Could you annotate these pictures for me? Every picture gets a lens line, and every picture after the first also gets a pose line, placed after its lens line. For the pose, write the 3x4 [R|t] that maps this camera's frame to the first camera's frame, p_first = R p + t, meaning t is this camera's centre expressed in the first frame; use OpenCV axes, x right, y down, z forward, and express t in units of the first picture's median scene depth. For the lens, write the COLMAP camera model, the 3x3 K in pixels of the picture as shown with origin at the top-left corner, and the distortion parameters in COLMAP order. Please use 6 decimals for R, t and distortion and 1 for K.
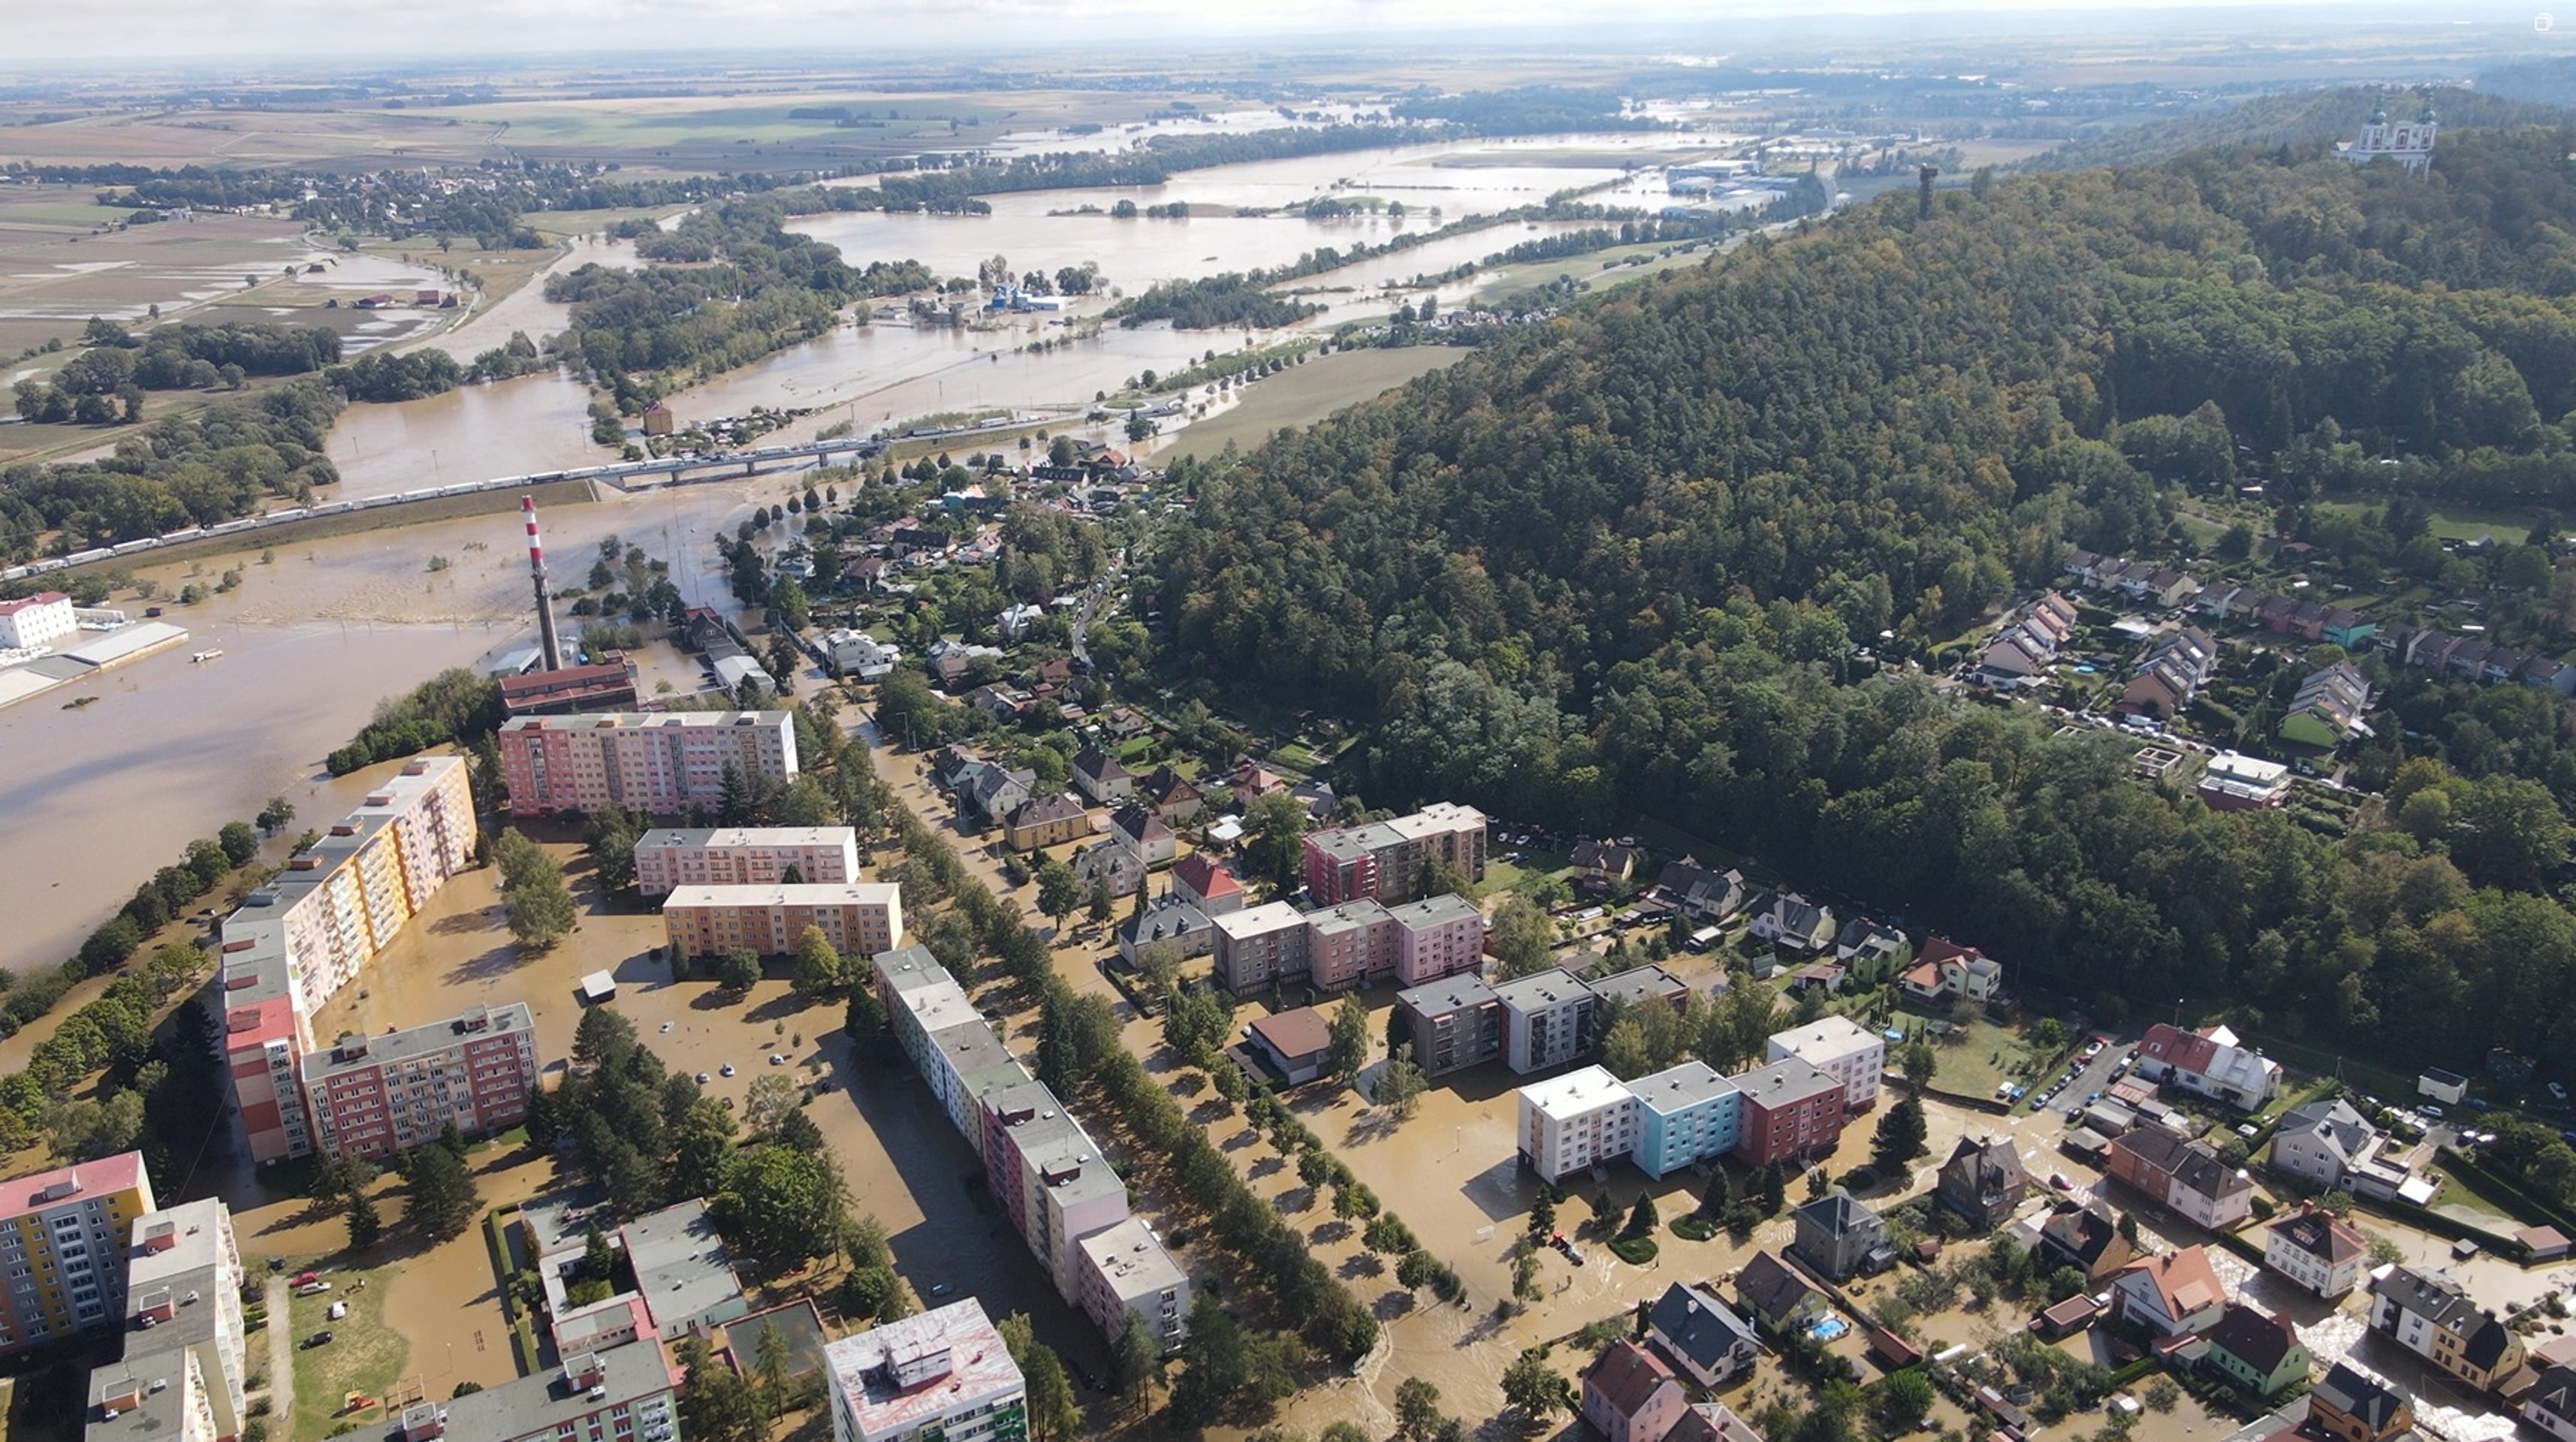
lens RADIAL K [[1837.6, 0, 1279.2], [0, 1837.6, 720.9], [0, 0, 1]] dist [0.005752, 0.012343]
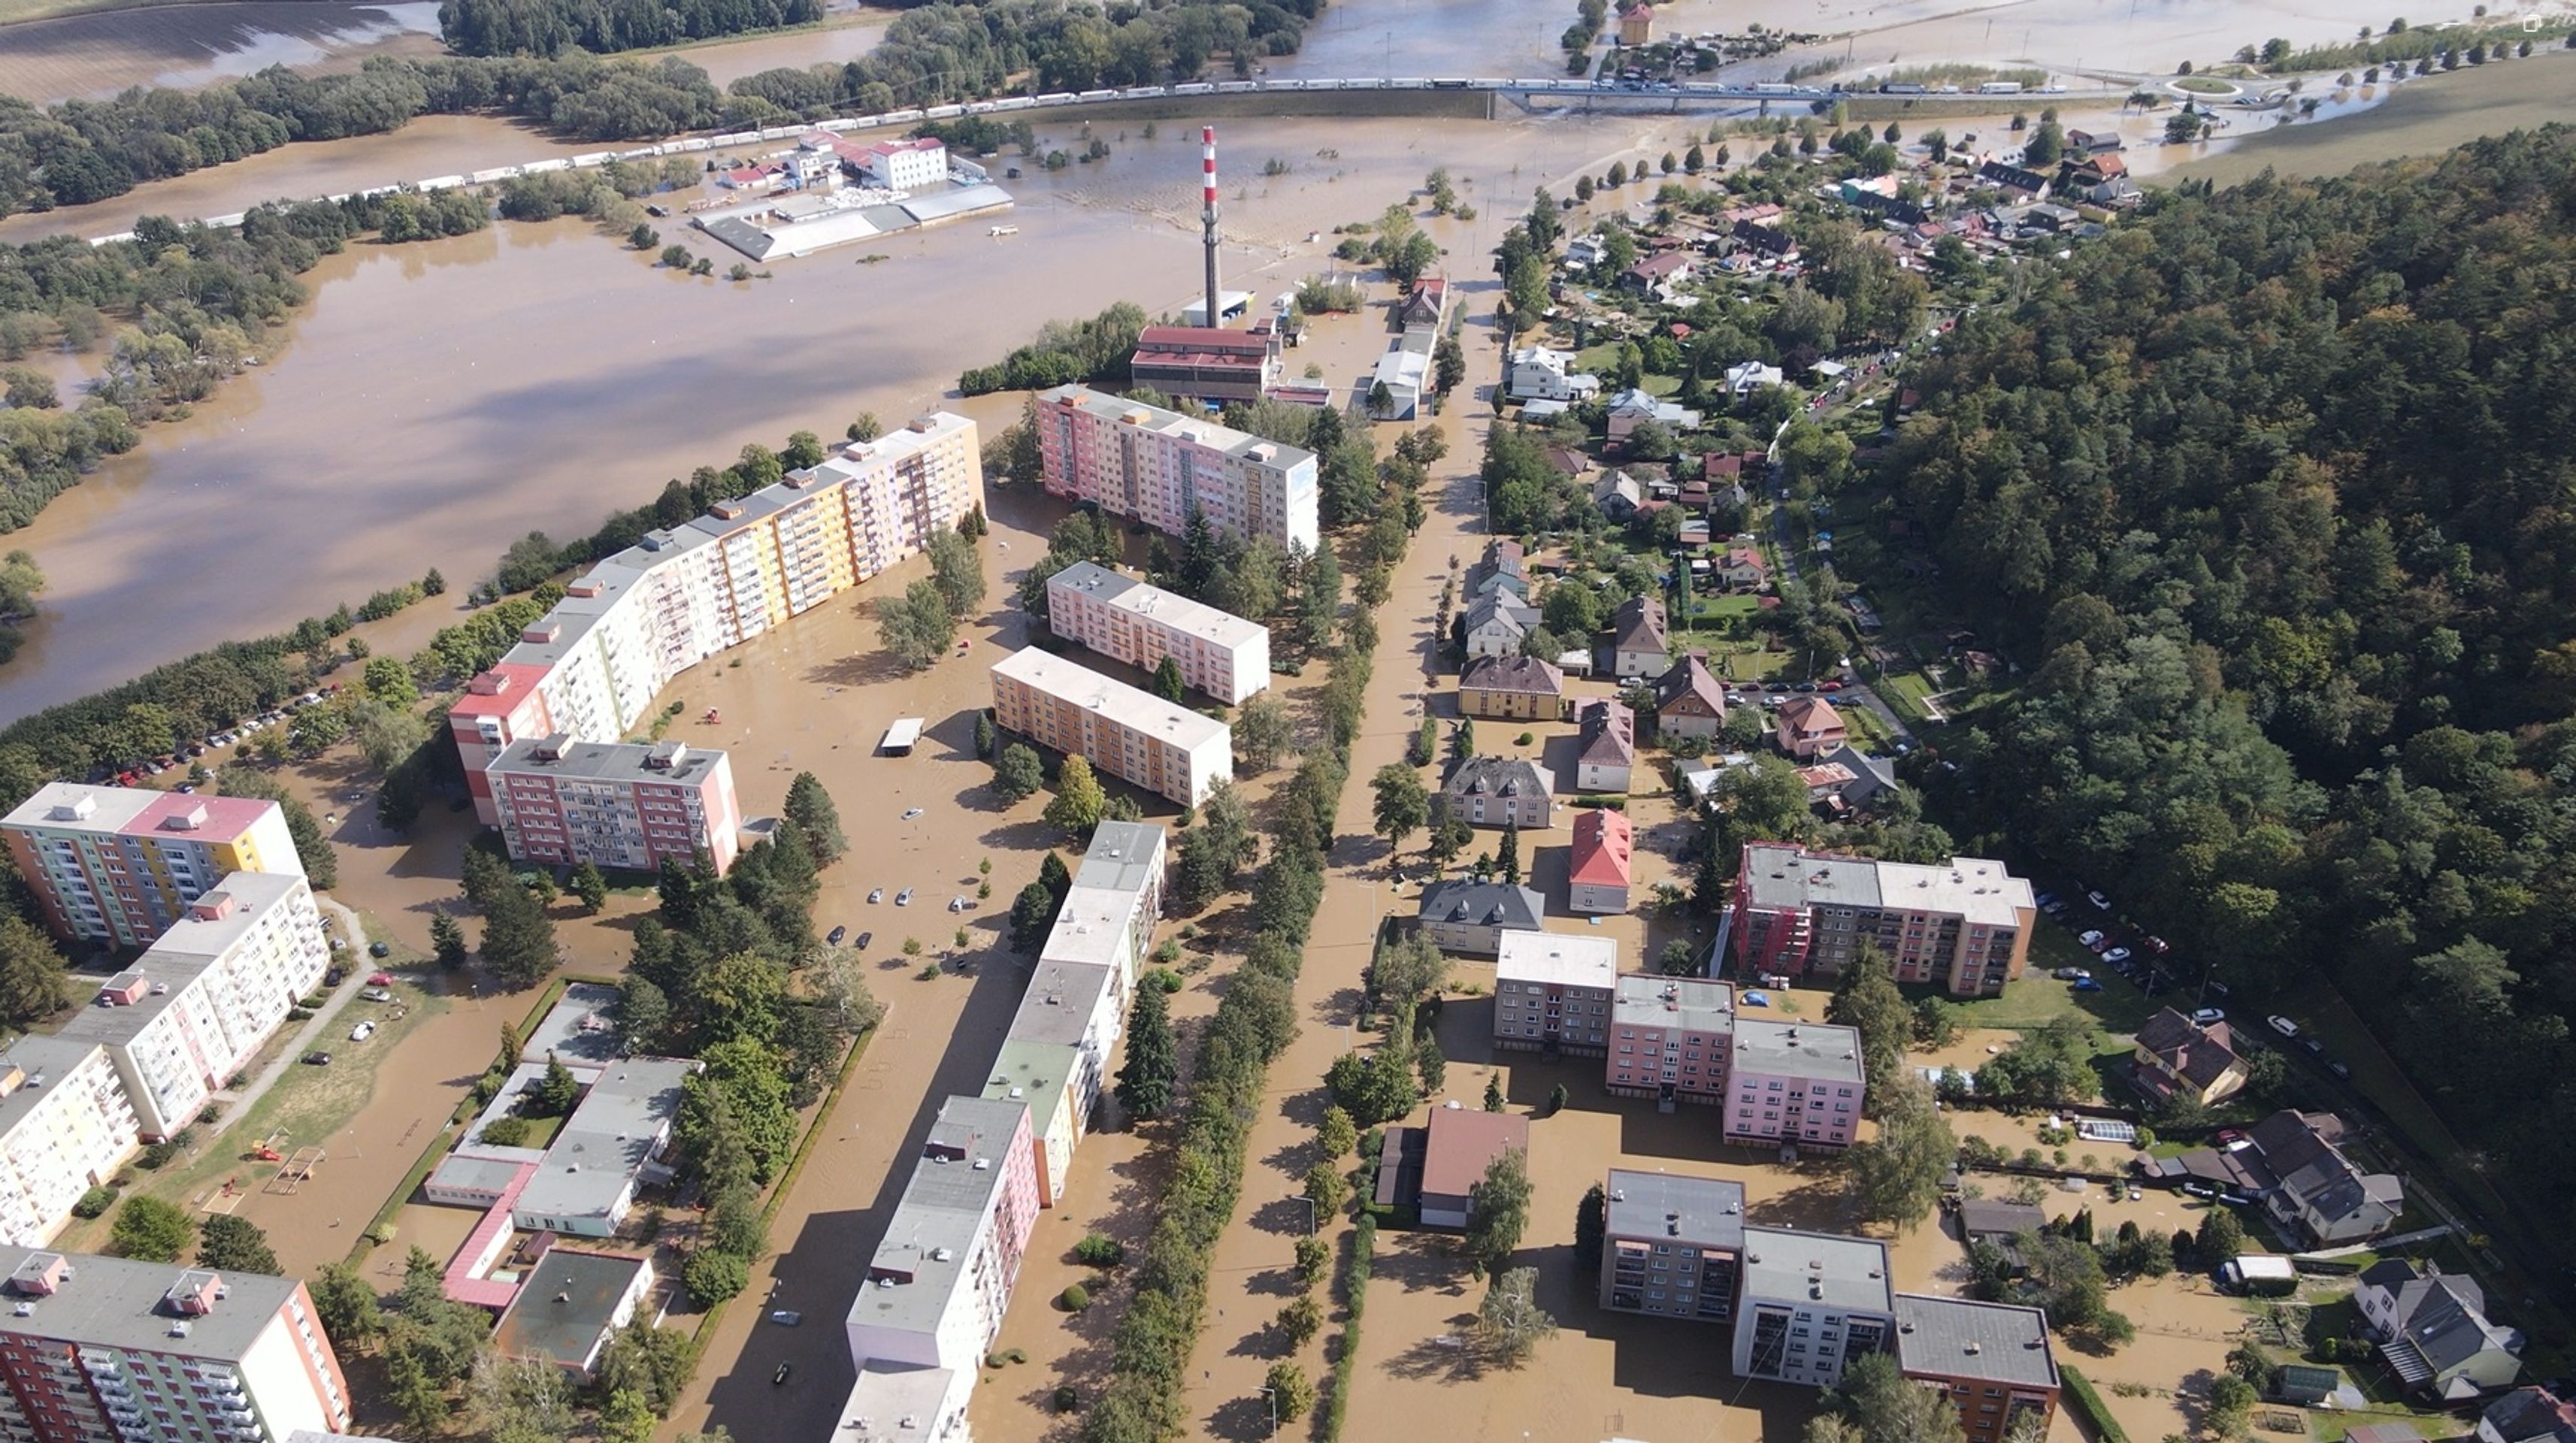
lens RADIAL K [[1837.4, 0, 1296.6], [0, 1837.4, 726.3], [0, 0, 1]] dist [0.005752, 0.012343]
pose [[0.802050, 0.323967, -0.501757, 0.196455], [-0.209784, 0.939386, 0.271192, -0.121538], [0.559201, -0.112250, 0.821398, 0.321569]]
